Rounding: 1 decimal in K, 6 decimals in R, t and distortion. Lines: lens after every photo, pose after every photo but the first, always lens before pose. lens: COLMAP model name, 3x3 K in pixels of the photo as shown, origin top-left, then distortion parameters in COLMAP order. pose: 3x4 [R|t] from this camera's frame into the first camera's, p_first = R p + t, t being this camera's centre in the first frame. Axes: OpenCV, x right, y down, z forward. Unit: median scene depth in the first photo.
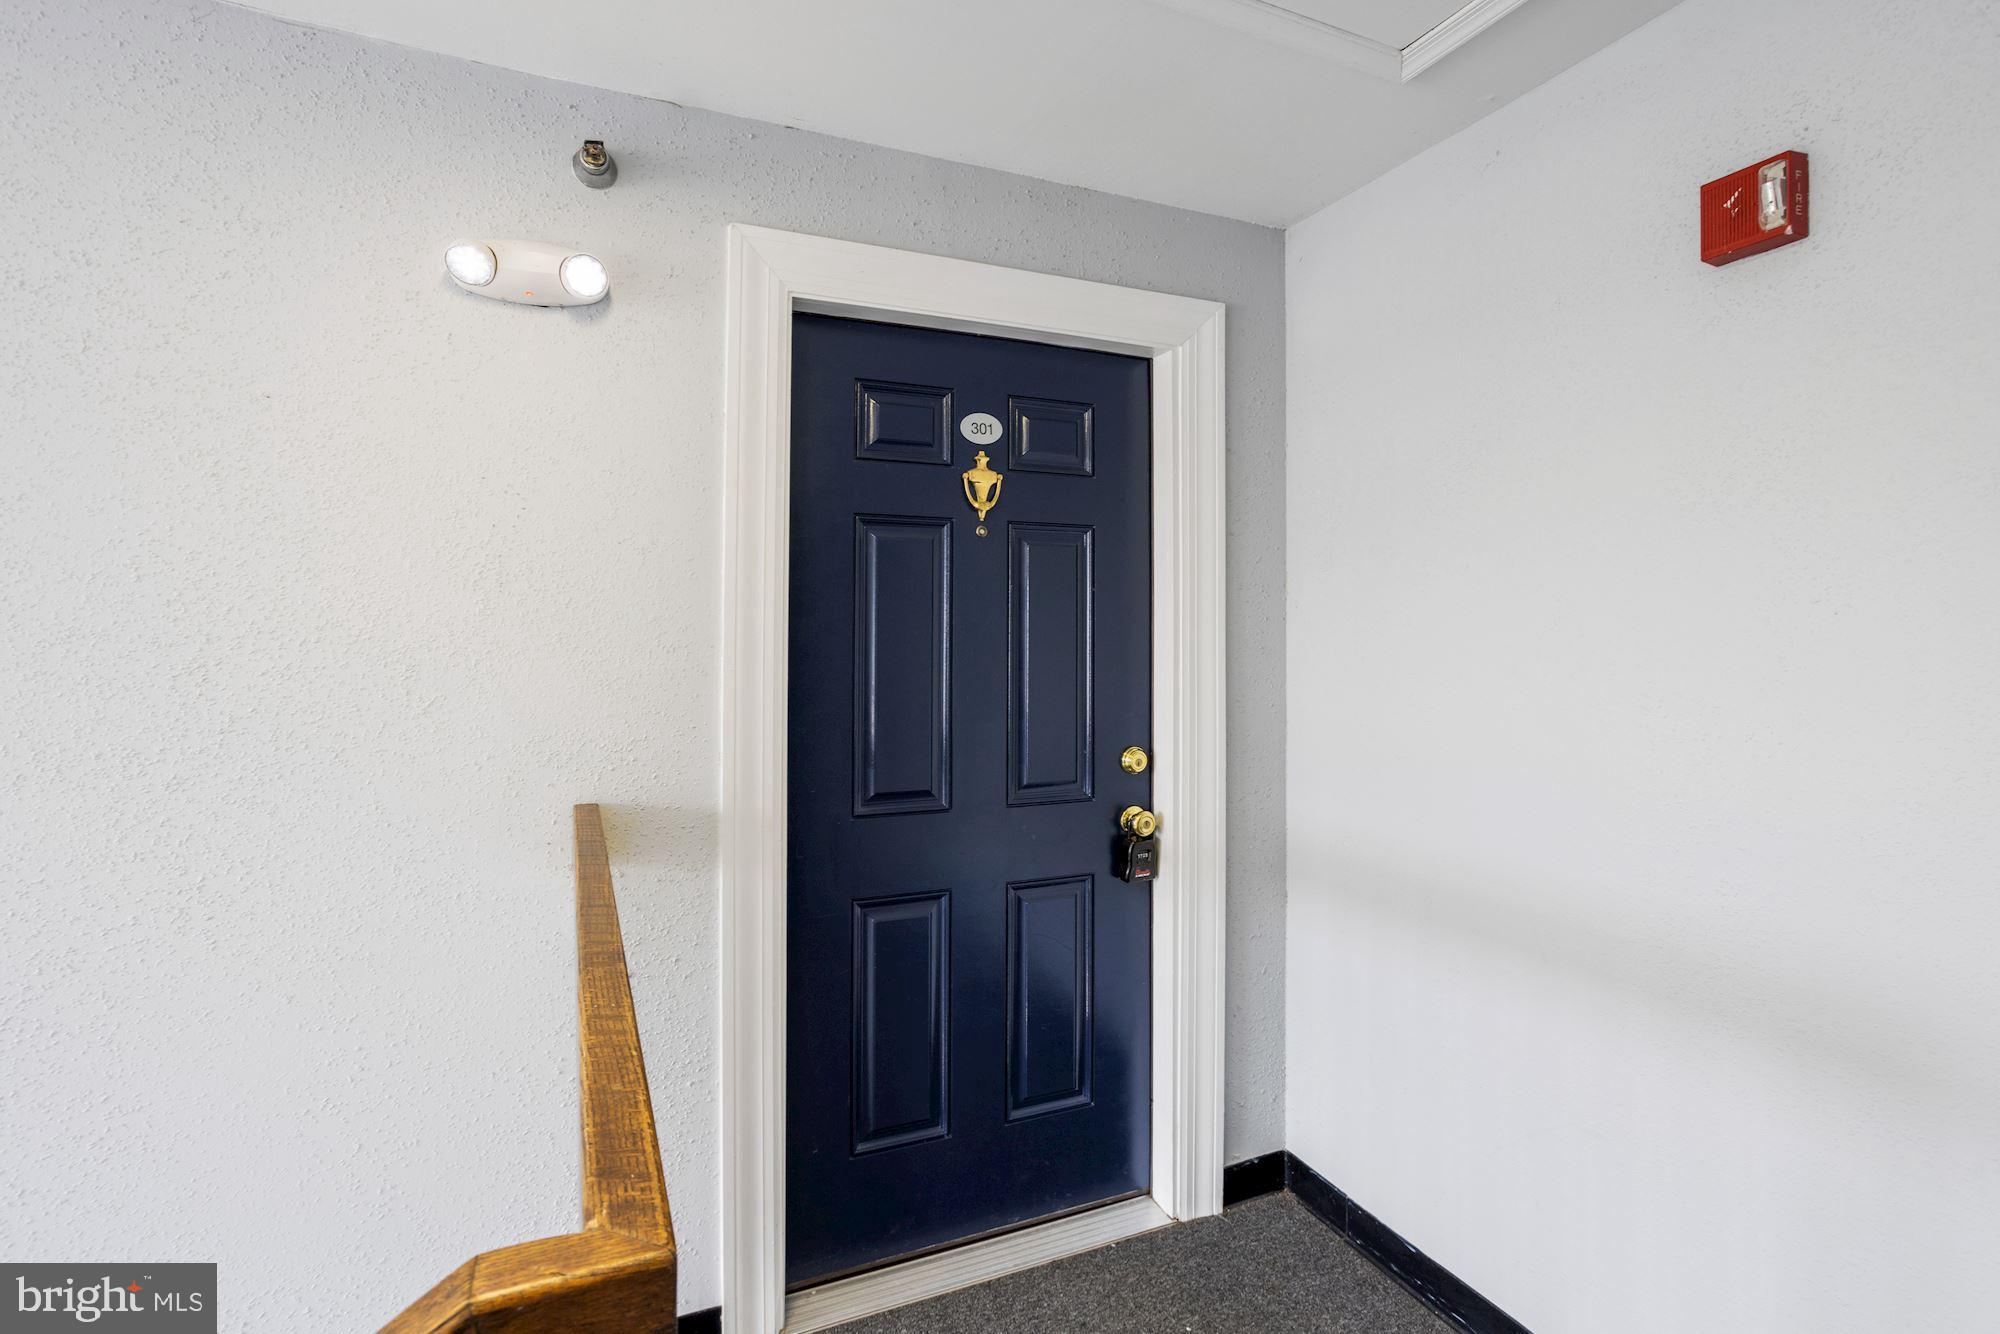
lens RADIAL K [[975.3, 0, 1004.2], [0, 975.3, 653.9], [0, 0, 1]] dist [-0.011802, 0.004571]
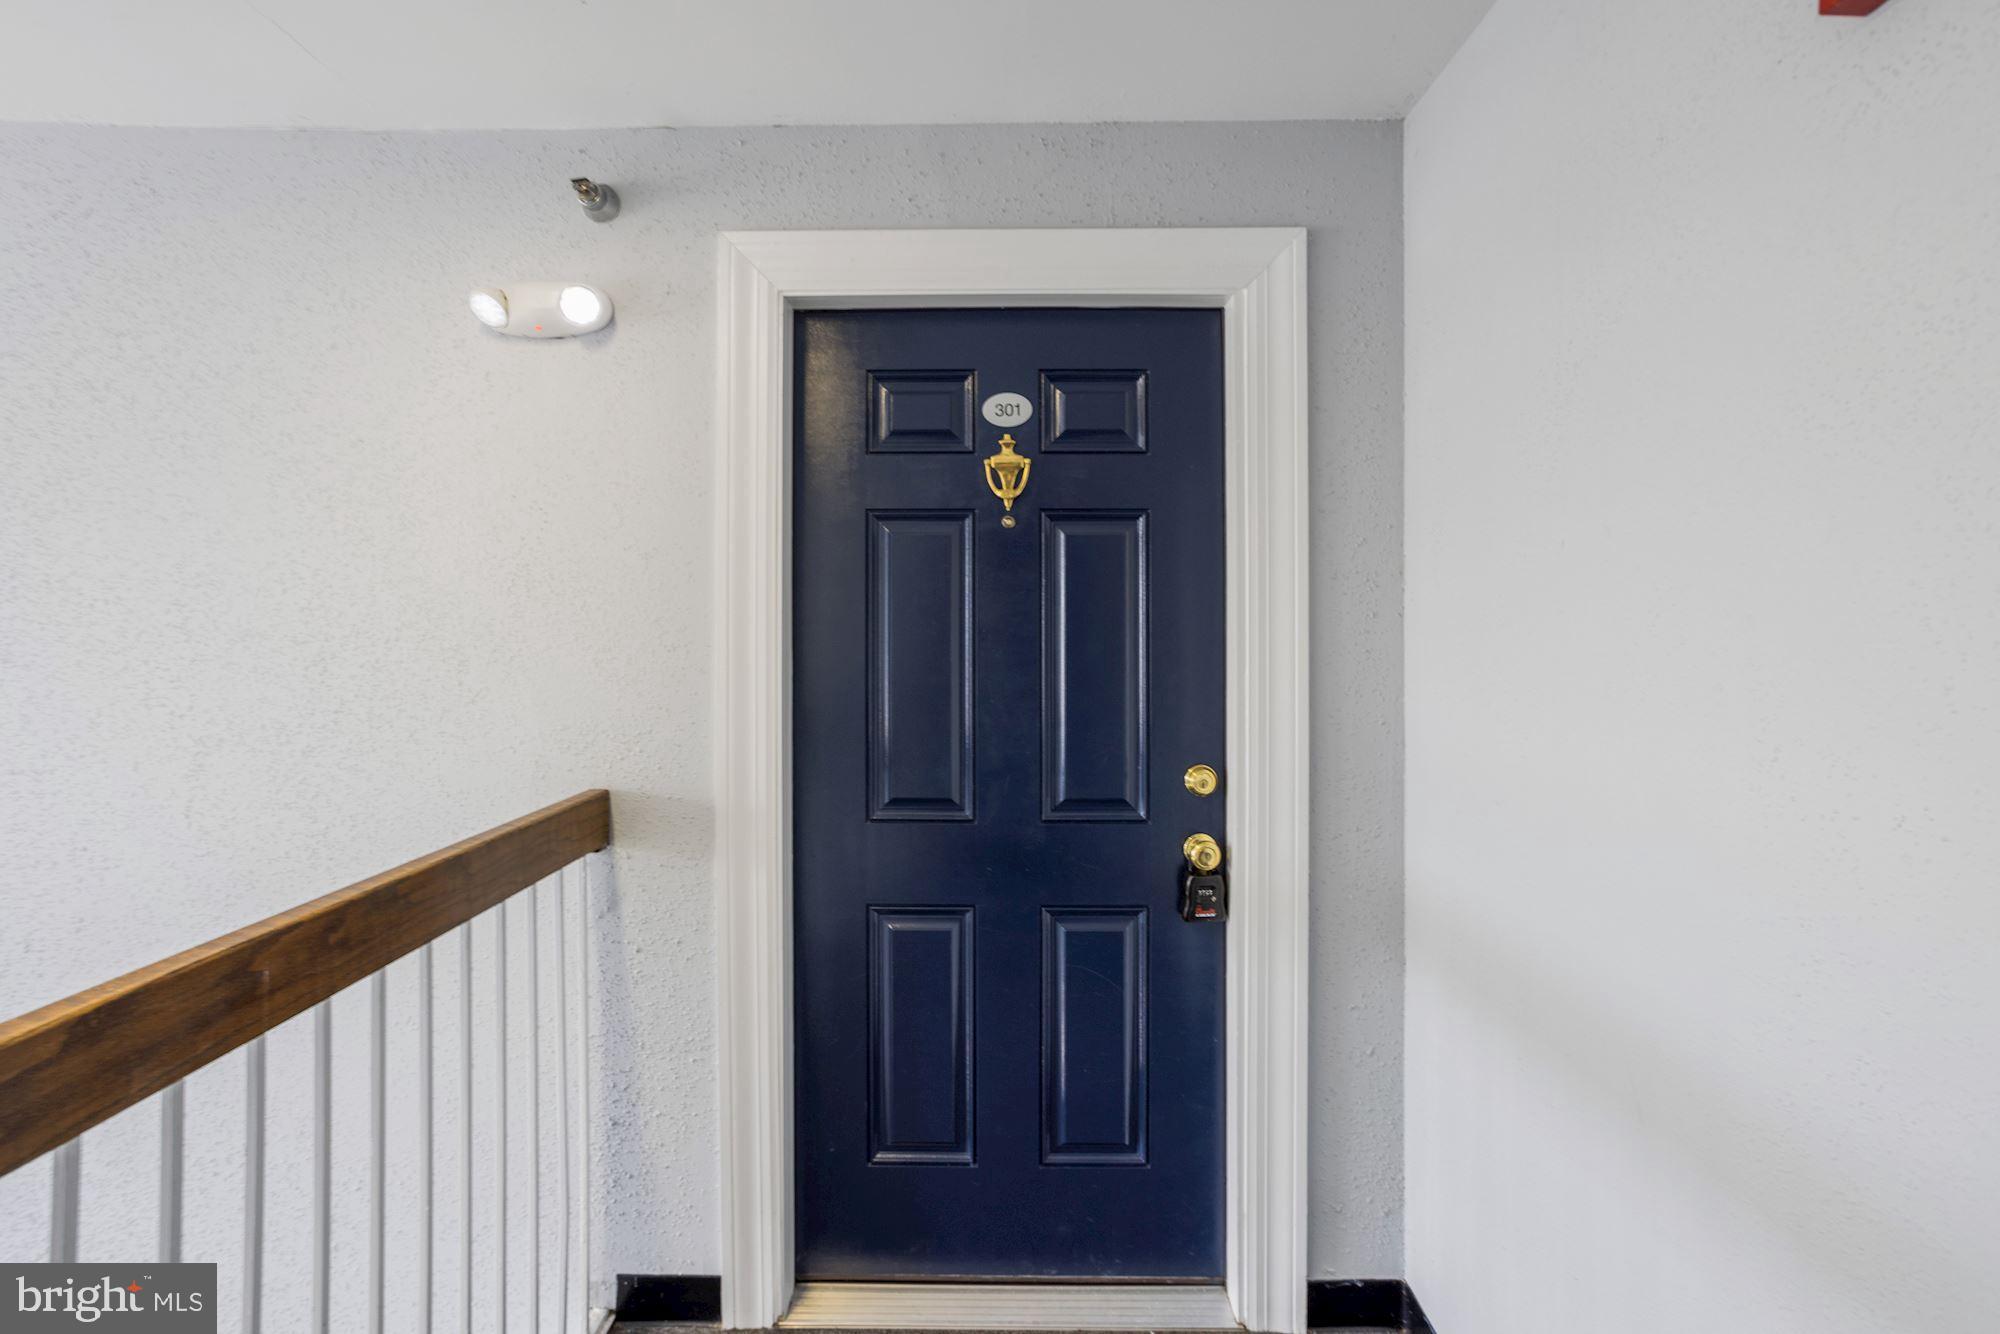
lens RADIAL K [[975.3, 0, 997.0], [0, 975.3, 665.7], [0, 0, 1]] dist [-0.011802, 0.004571]
pose [[0.907165, 0.013872, -0.420545, 0.355885], [-0.008418, 0.999855, 0.014822, -0.003665], [0.420690, -0.009906, 0.907150, 0.158900]]
